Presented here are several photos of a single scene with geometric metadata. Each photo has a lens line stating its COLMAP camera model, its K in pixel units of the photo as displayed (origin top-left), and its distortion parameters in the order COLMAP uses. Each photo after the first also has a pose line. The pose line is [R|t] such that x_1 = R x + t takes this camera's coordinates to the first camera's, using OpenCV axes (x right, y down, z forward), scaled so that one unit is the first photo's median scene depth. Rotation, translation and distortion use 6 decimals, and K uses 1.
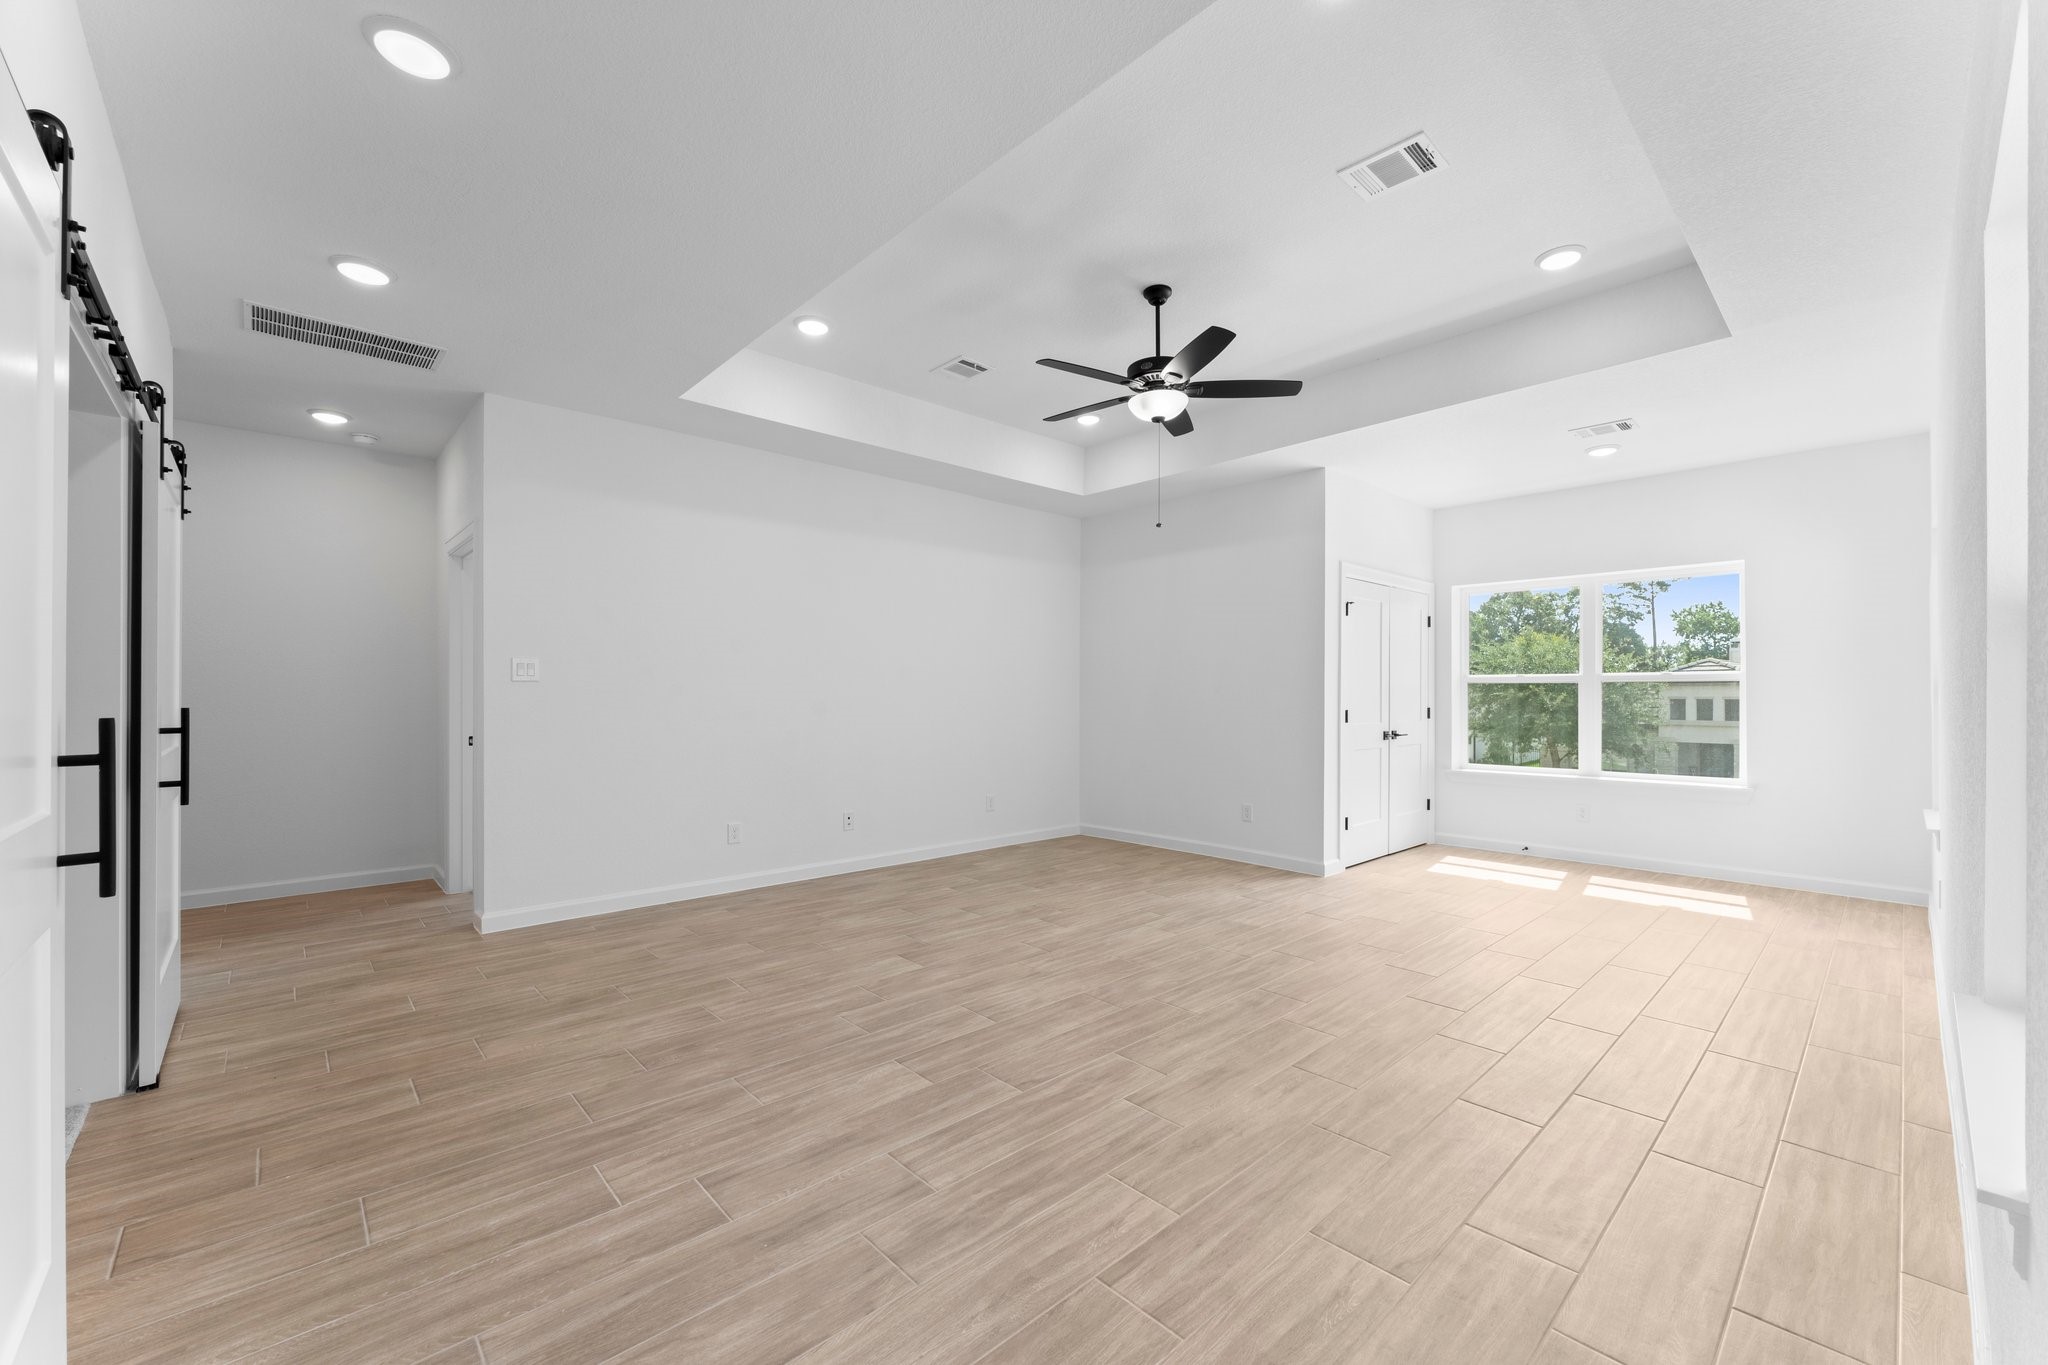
lens RADIAL K [[813.7, 0, 1022.1], [0, 813.7, 694.7], [0, 0, 1]] dist [0.001889, -0.000102]
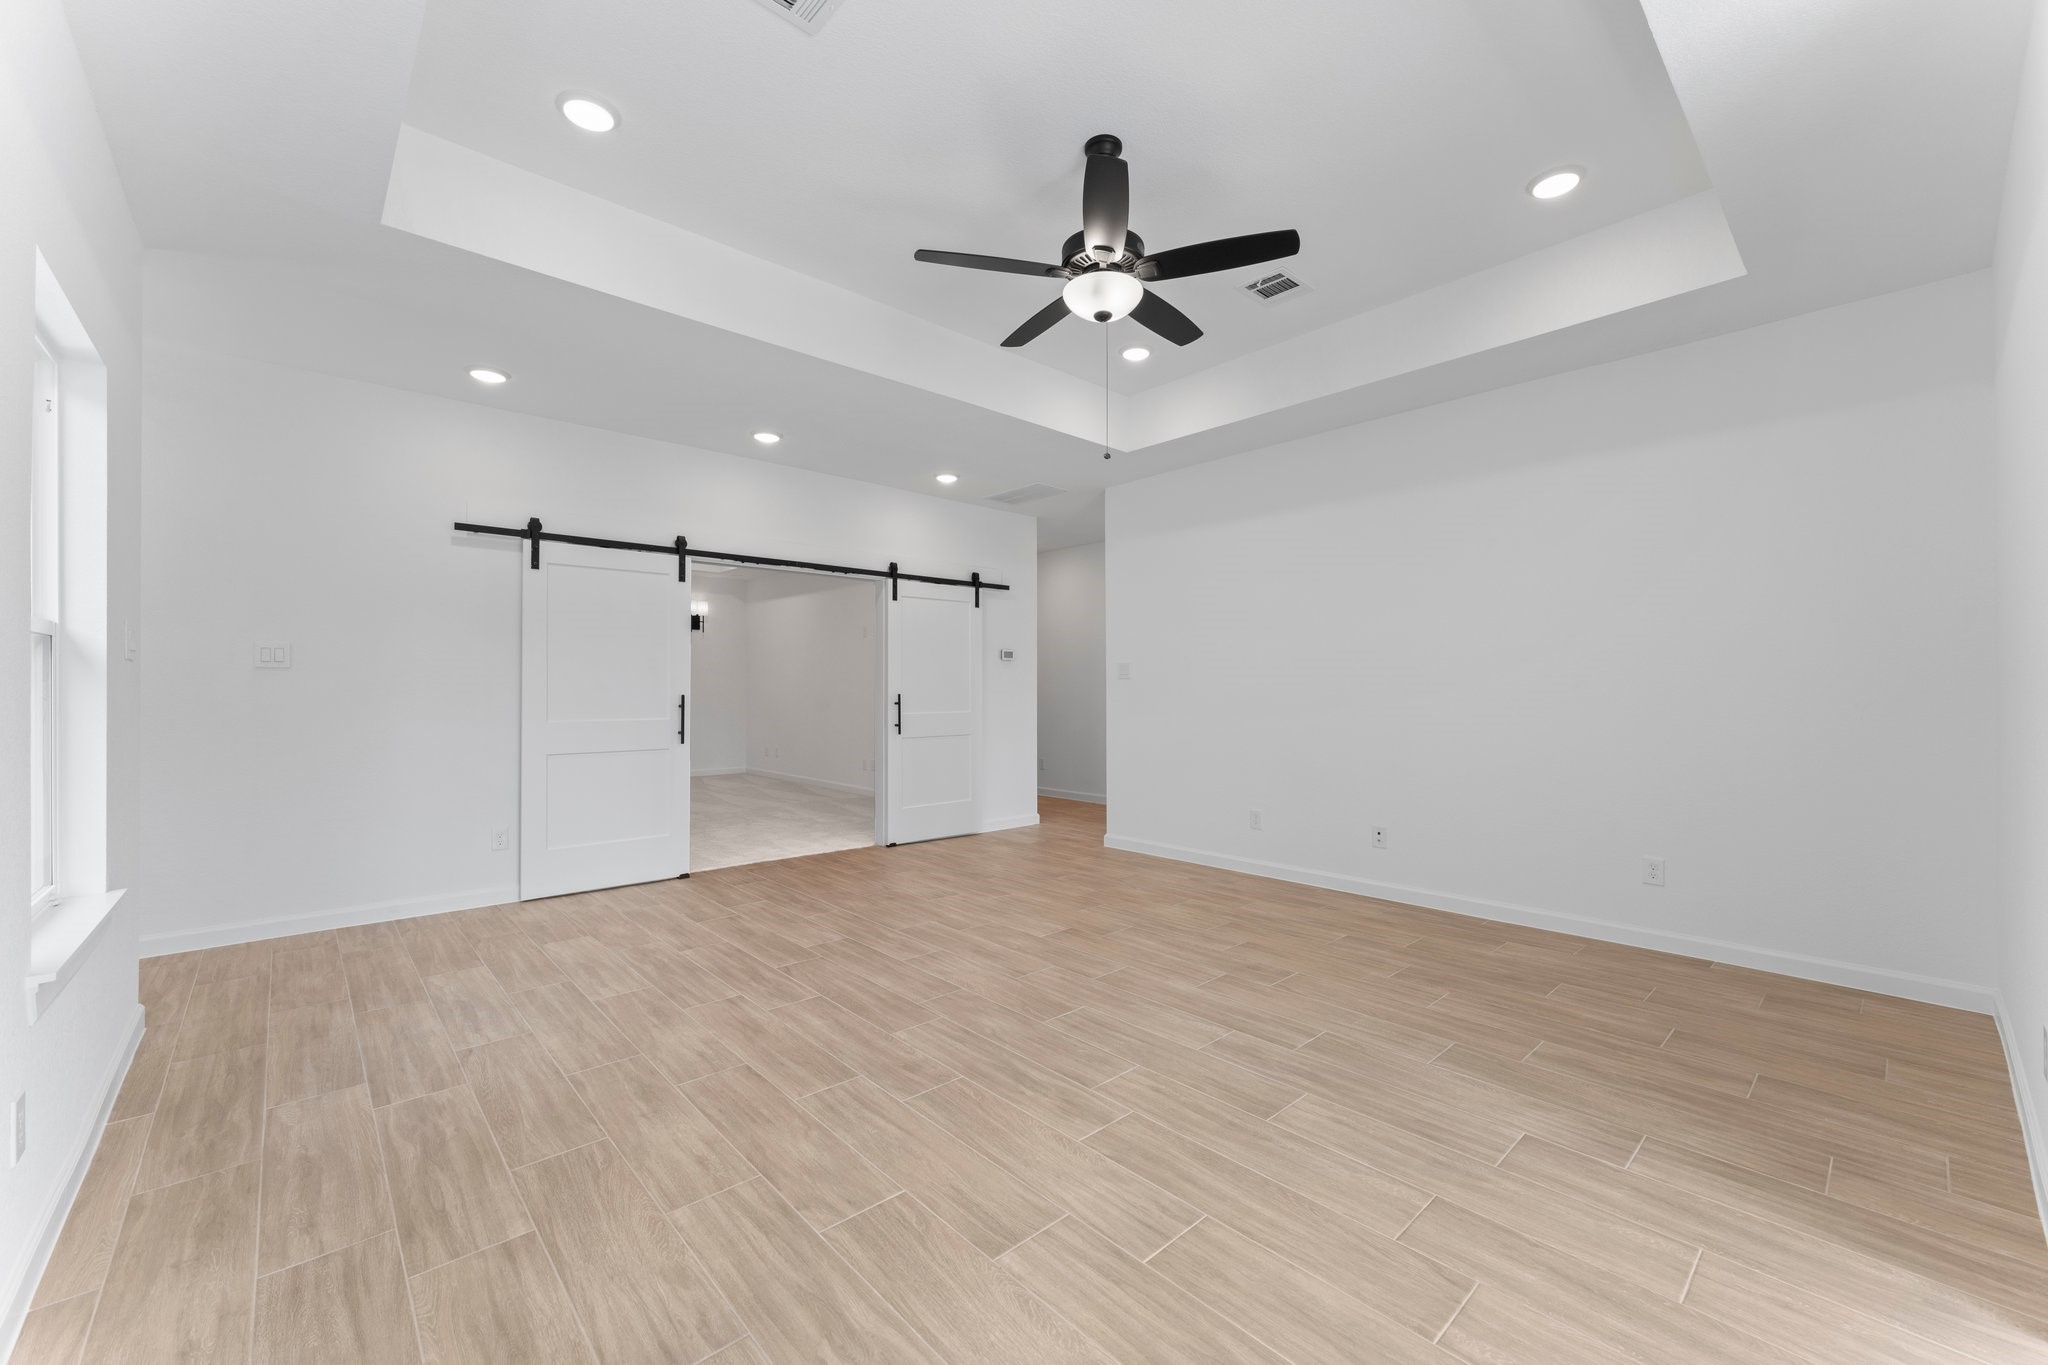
lens RADIAL K [[813.7, 0, 1022.8], [0, 813.7, 683.4], [0, 0, 1]] dist [0.001889, -0.000102]
pose [[-0.010029, -0.010765, -0.999892, 1.122785], [0.002104, 0.999940, -0.010787, 0.013122], [0.999947, -0.002212, -0.010006, 1.157542]]
